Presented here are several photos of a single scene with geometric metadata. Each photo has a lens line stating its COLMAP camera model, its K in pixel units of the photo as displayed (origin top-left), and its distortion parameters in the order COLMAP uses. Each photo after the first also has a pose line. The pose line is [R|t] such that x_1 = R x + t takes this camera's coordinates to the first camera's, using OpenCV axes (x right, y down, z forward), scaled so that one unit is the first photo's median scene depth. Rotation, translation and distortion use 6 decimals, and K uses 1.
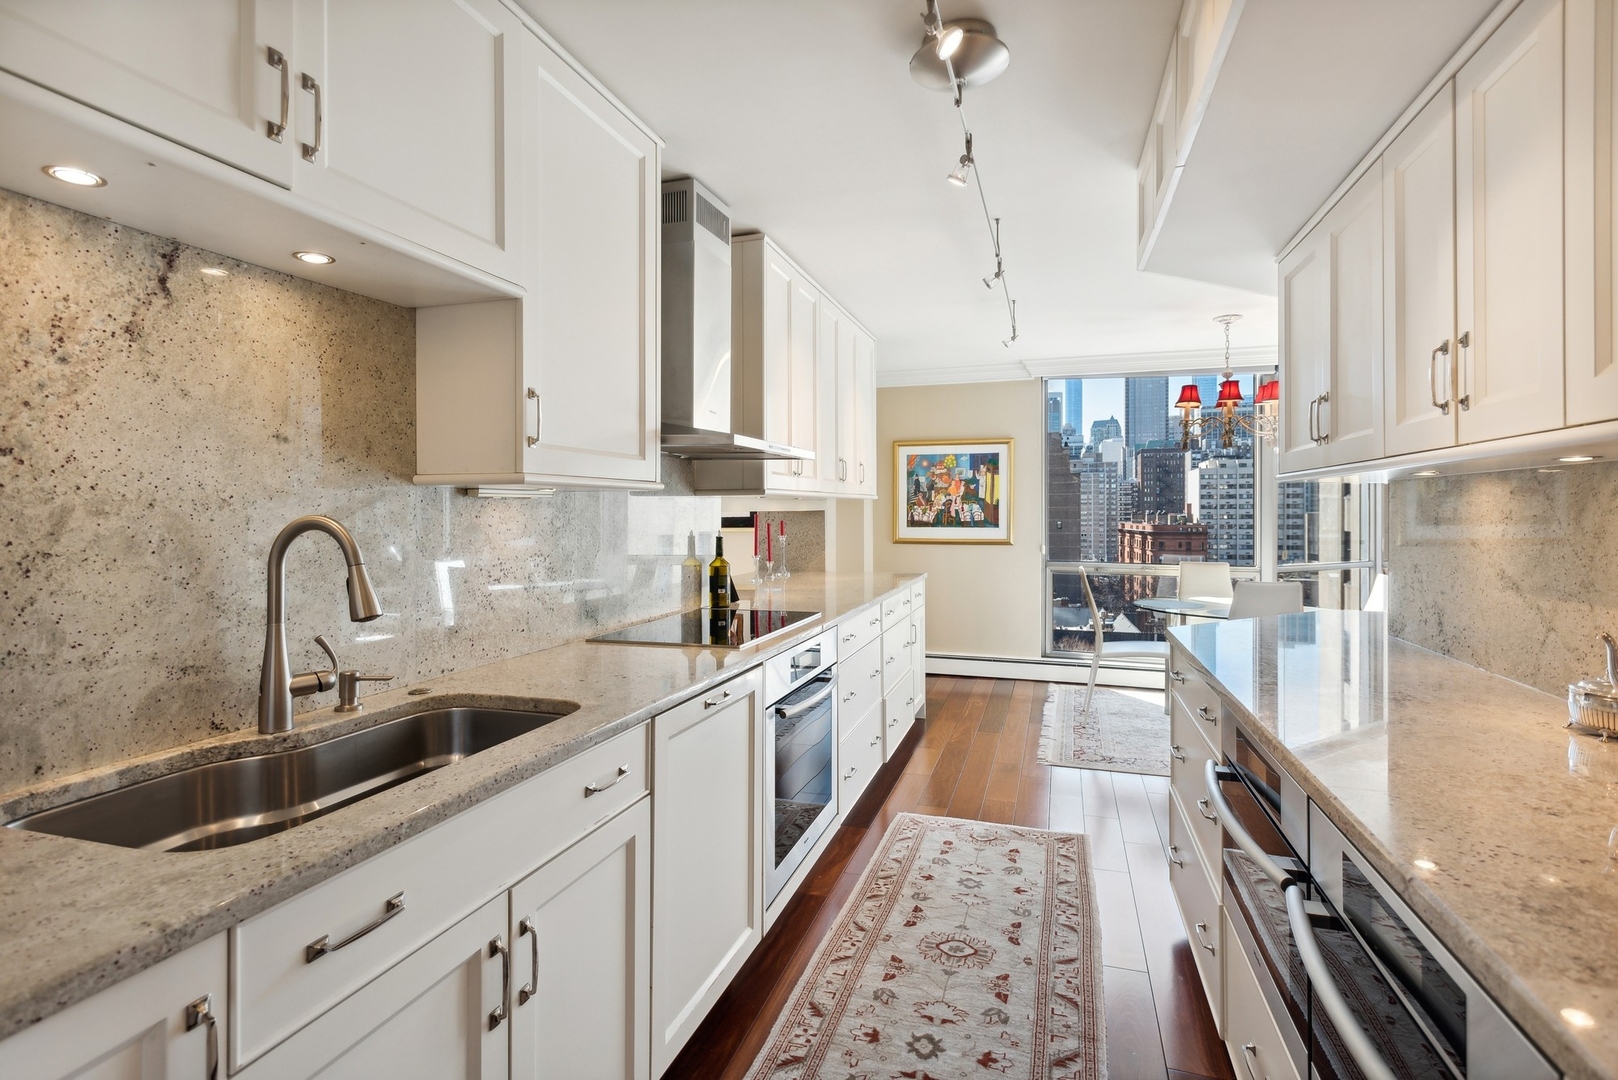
lens RADIAL K [[770.1, 0, 812.1], [0, 770.1, 517.0], [0, 0, 1]] dist [0.018814, -0.001716]
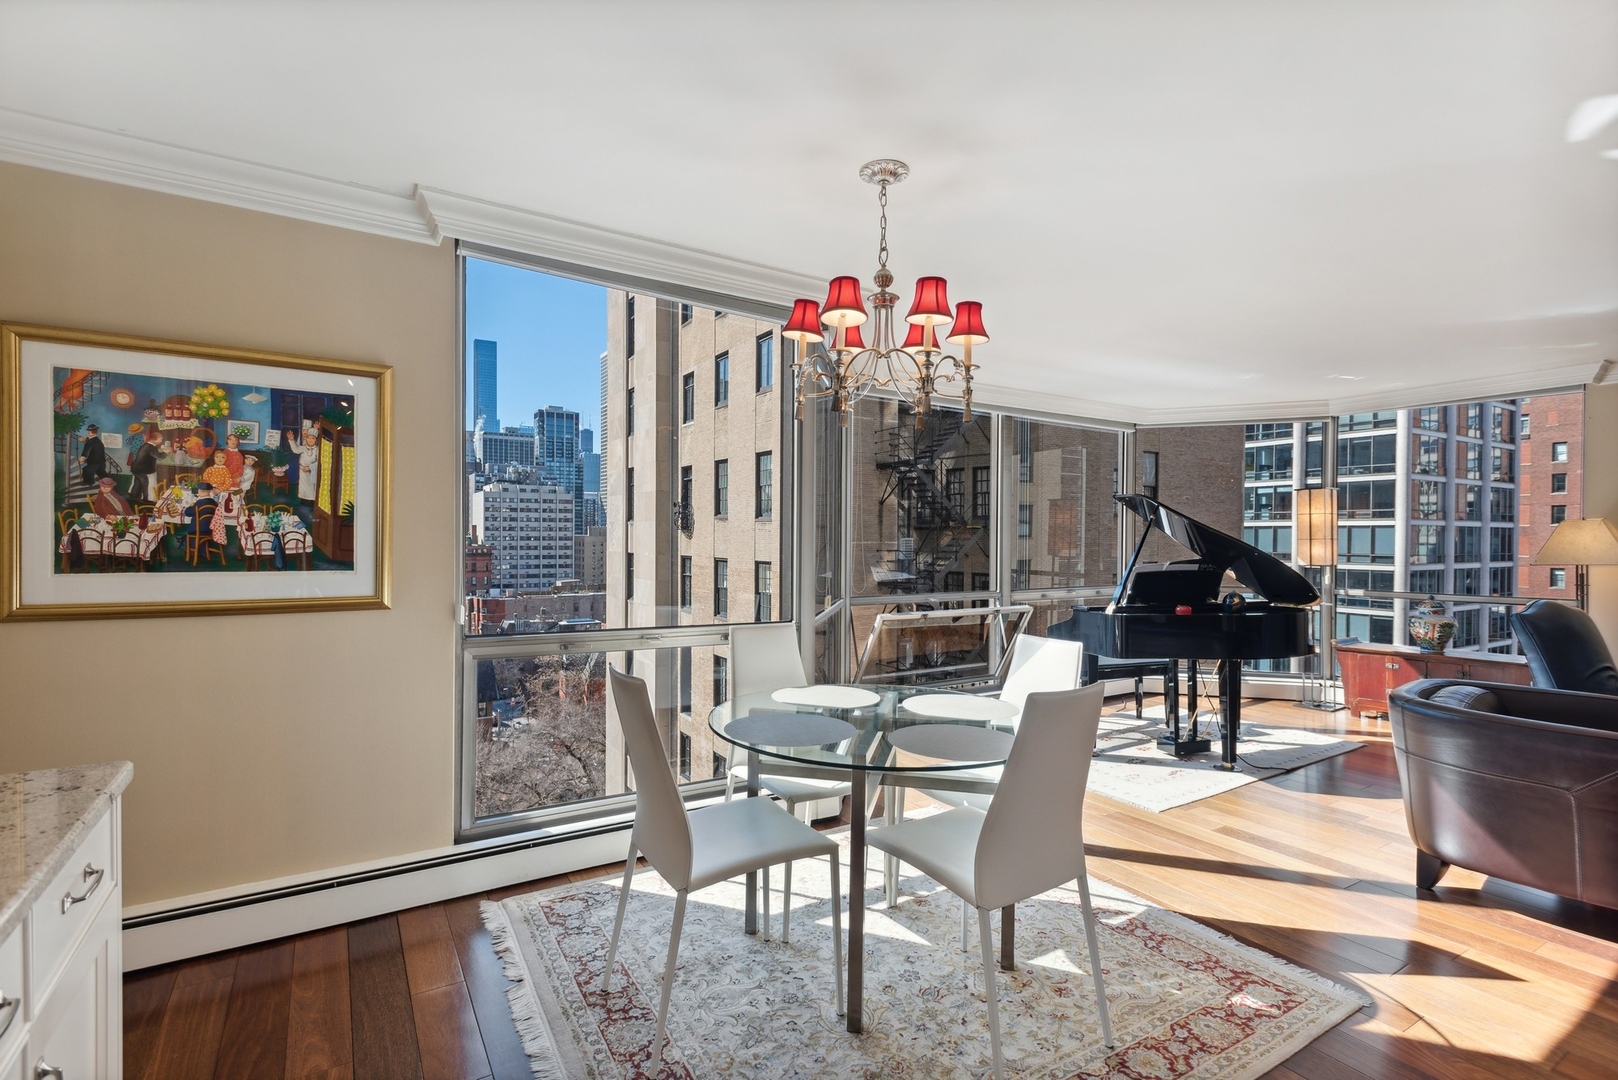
lens RADIAL K [[759.8, 0, 809.0], [0, 759.8, 540.0], [0, 0, 1]] dist [0.008014, -0.000060]
pose [[0.642171, 0.004517, 0.766548, 0.173830], [-0.006390, 0.999979, -0.000540, -0.009326], [-0.766534, -0.004551, 0.642187, 1.158019]]
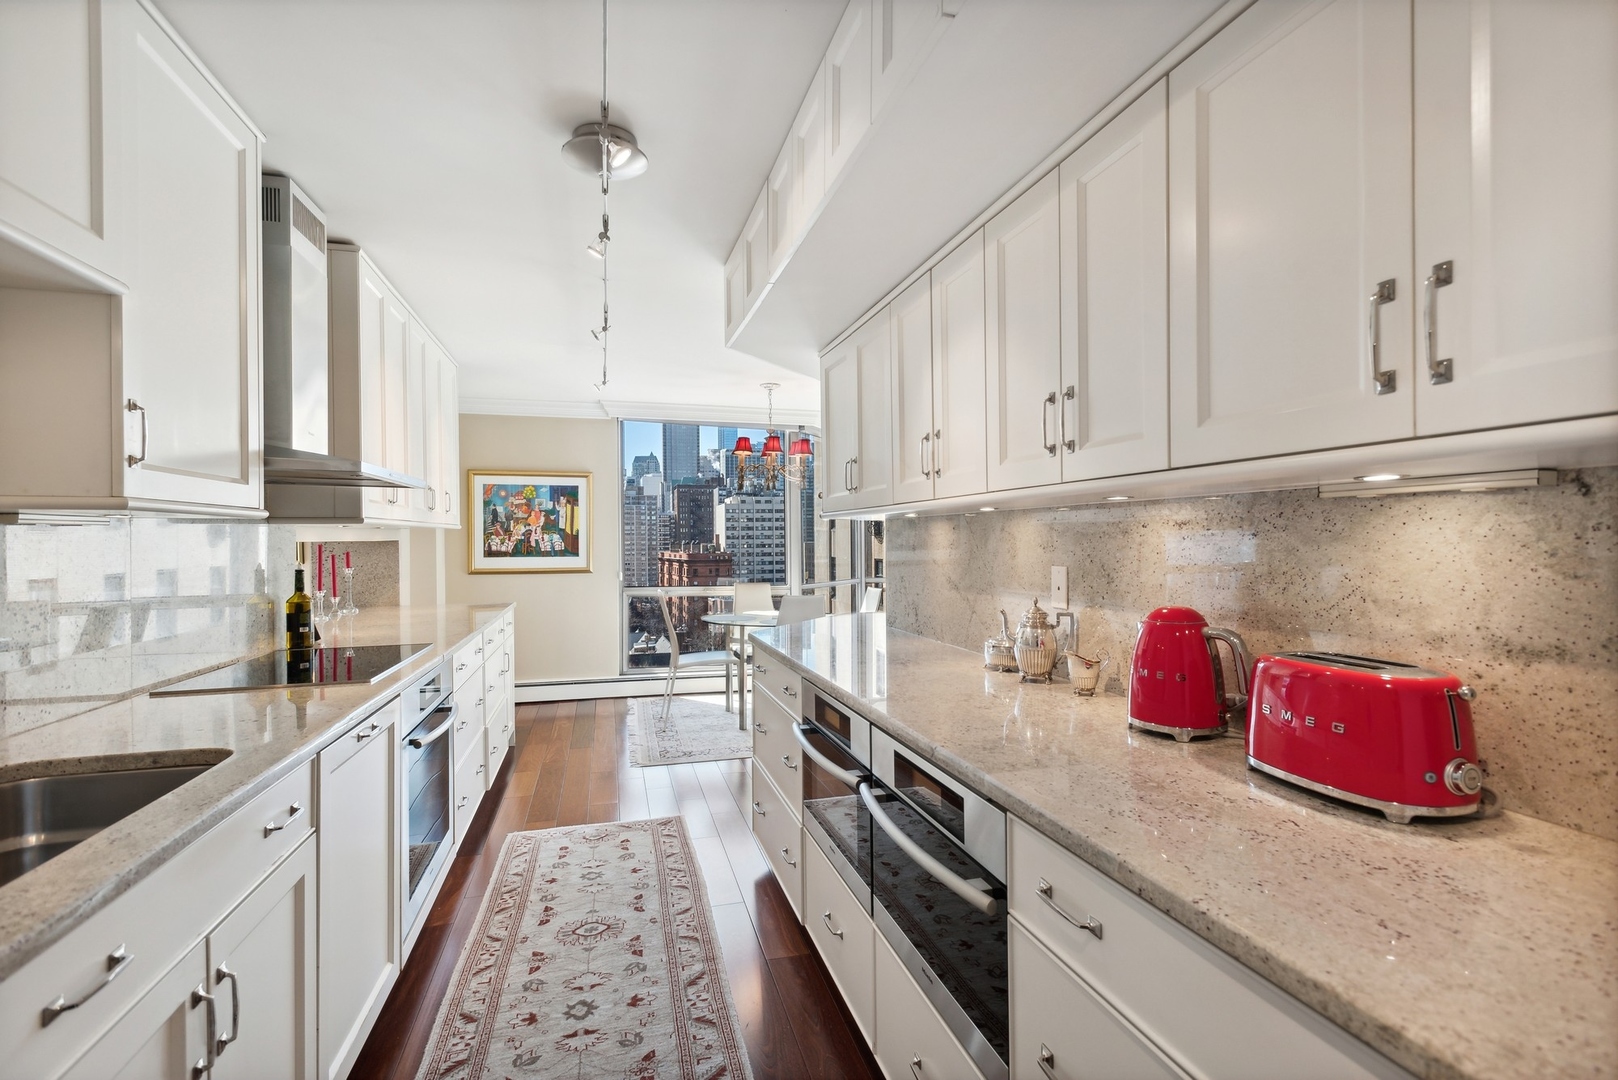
lens RADIAL K [[756.5, 0, 809.0], [0, 756.5, 540.0], [0, 0, 1]] dist [0.017128, -0.000345]
pose [[0.839097, -0.000875, 0.543980, -0.124081], [0.005980, 0.999953, -0.007617, 0.001530], [-0.543948, 0.009644, 0.839063, -0.087656]]
